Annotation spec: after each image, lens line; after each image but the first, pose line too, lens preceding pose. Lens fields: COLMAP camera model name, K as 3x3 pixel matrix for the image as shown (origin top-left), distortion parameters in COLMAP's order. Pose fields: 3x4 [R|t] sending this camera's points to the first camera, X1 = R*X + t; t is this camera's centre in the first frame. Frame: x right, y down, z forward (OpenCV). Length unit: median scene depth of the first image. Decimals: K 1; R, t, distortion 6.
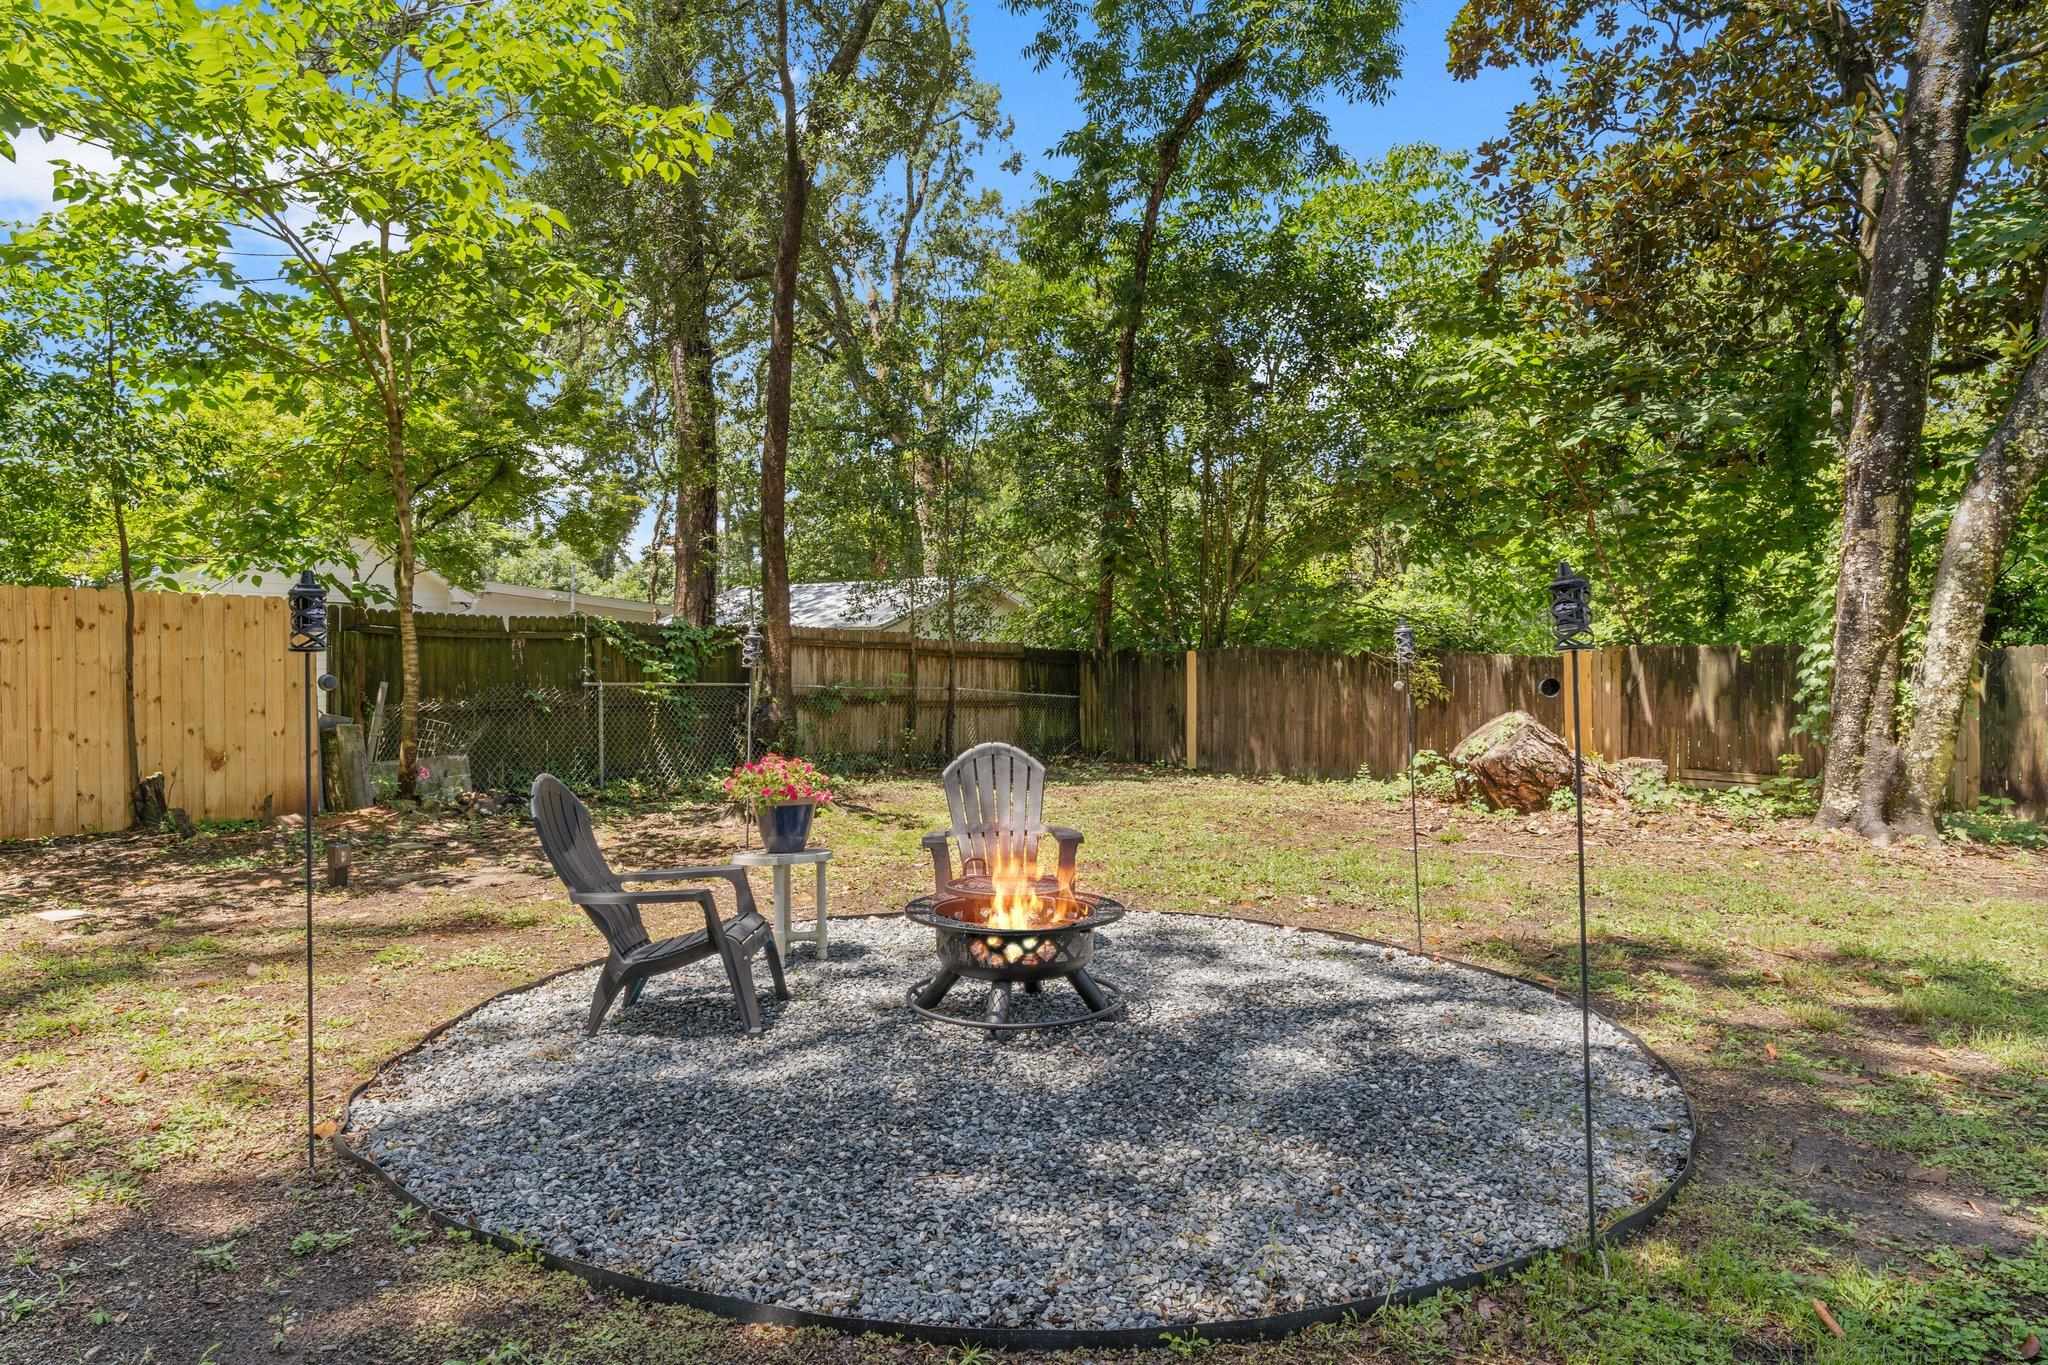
lens RADIAL K [[1318.8, 0, 1031.9], [0, 1318.8, 661.6], [0, 0, 1]] dist [-0.009869, -0.000601]
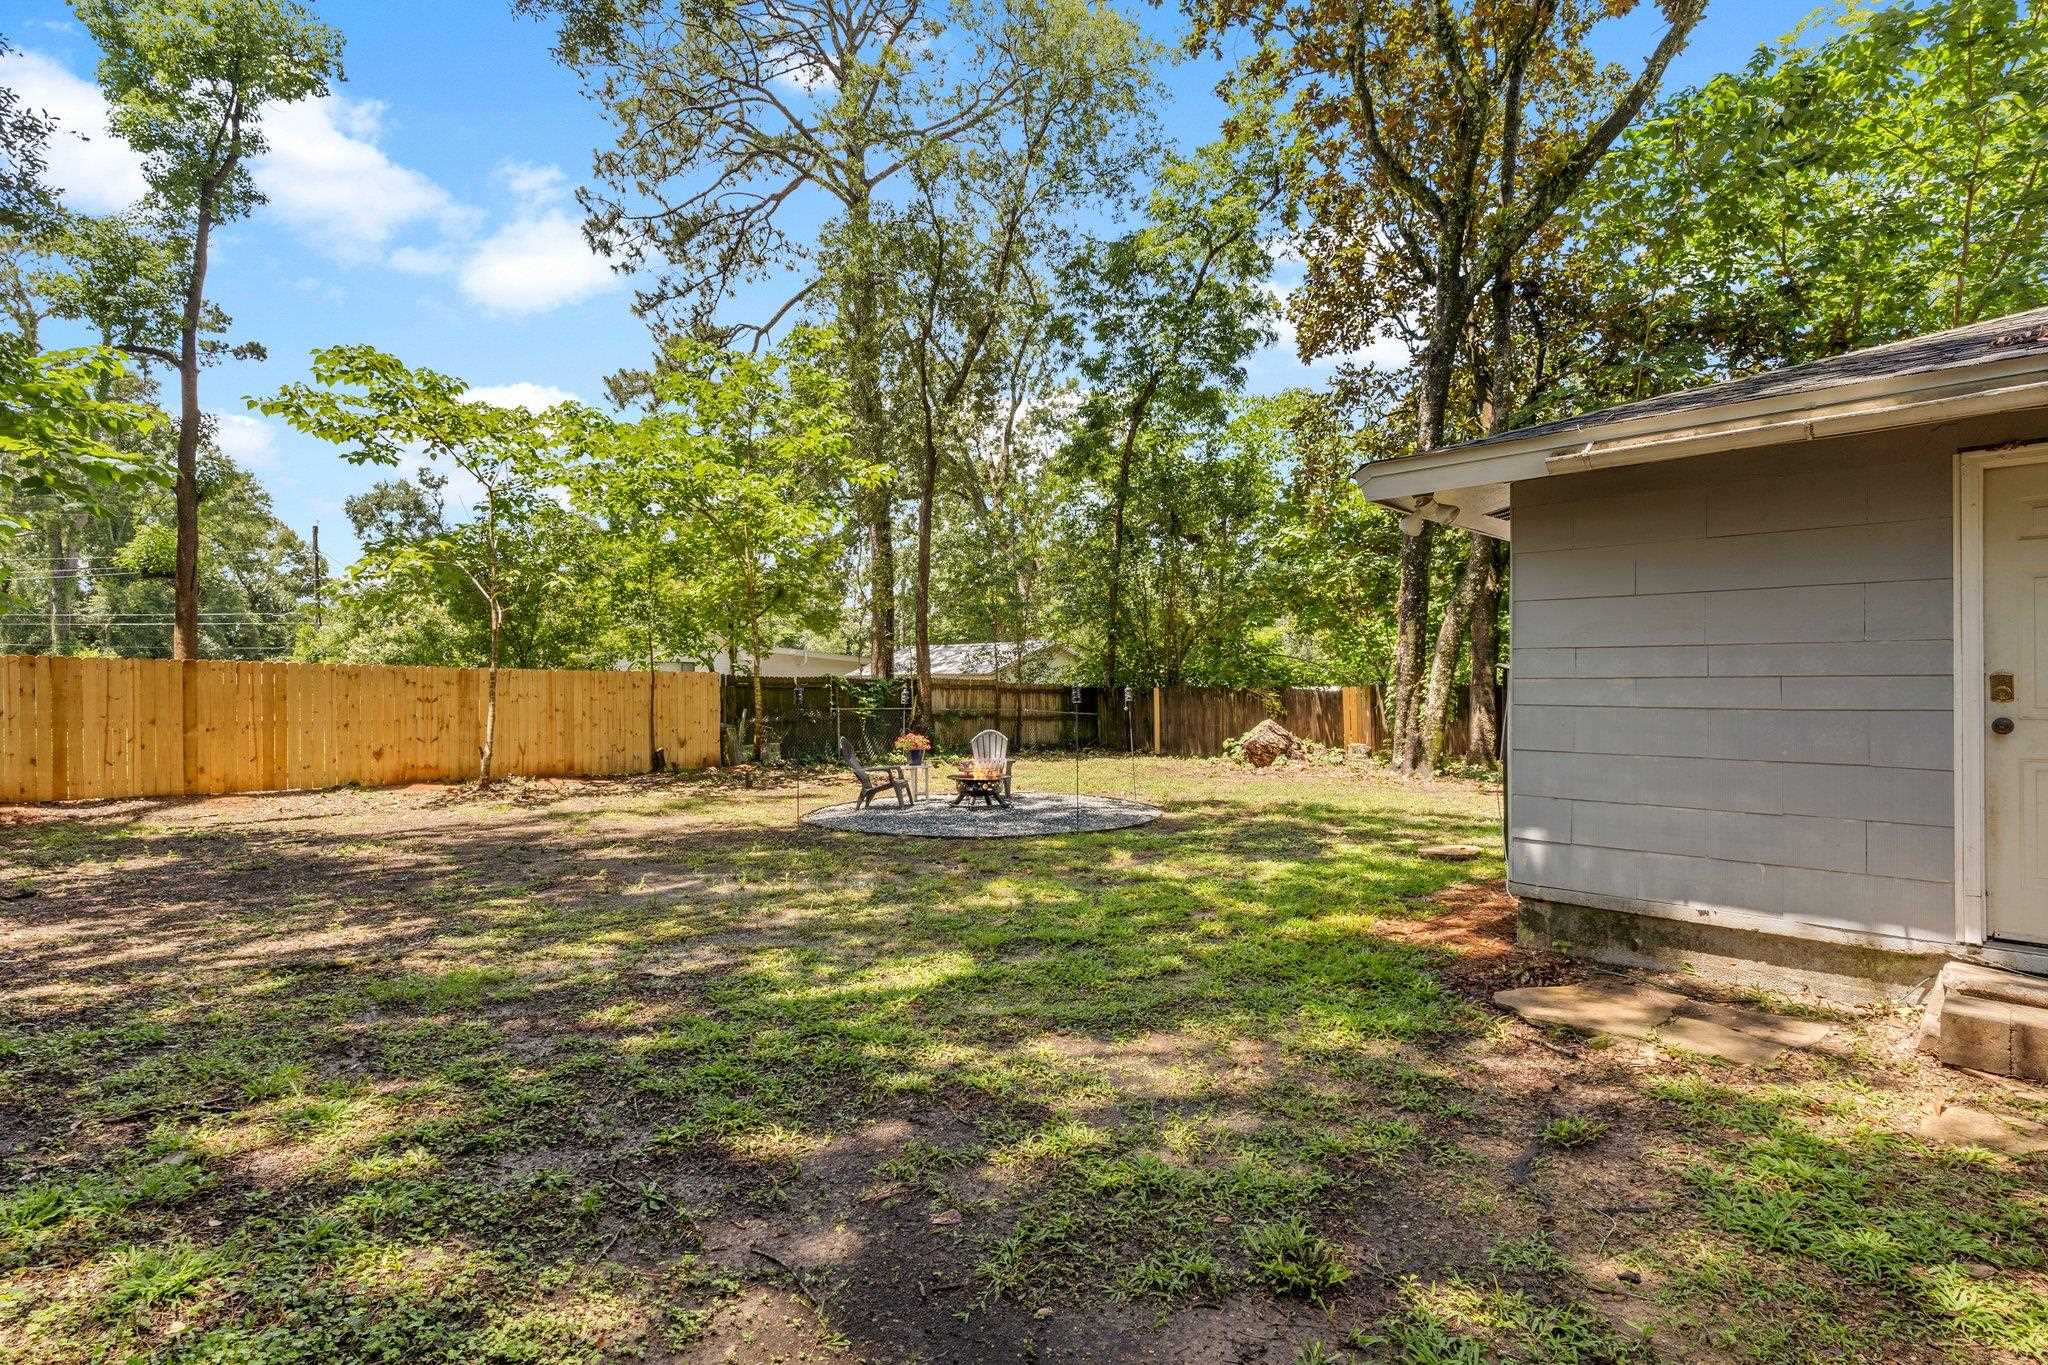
lens RADIAL K [[999.0, 0, 1010.2], [0, 999.0, 684.7], [0, 0, 1]] dist [0.004531, 0.000268]
pose [[0.992654, -0.008976, -0.120653, 0.099202], [0.008390, 0.999950, -0.005362, -0.007765], [0.120695, 0.004311, 0.992680, -0.402884]]
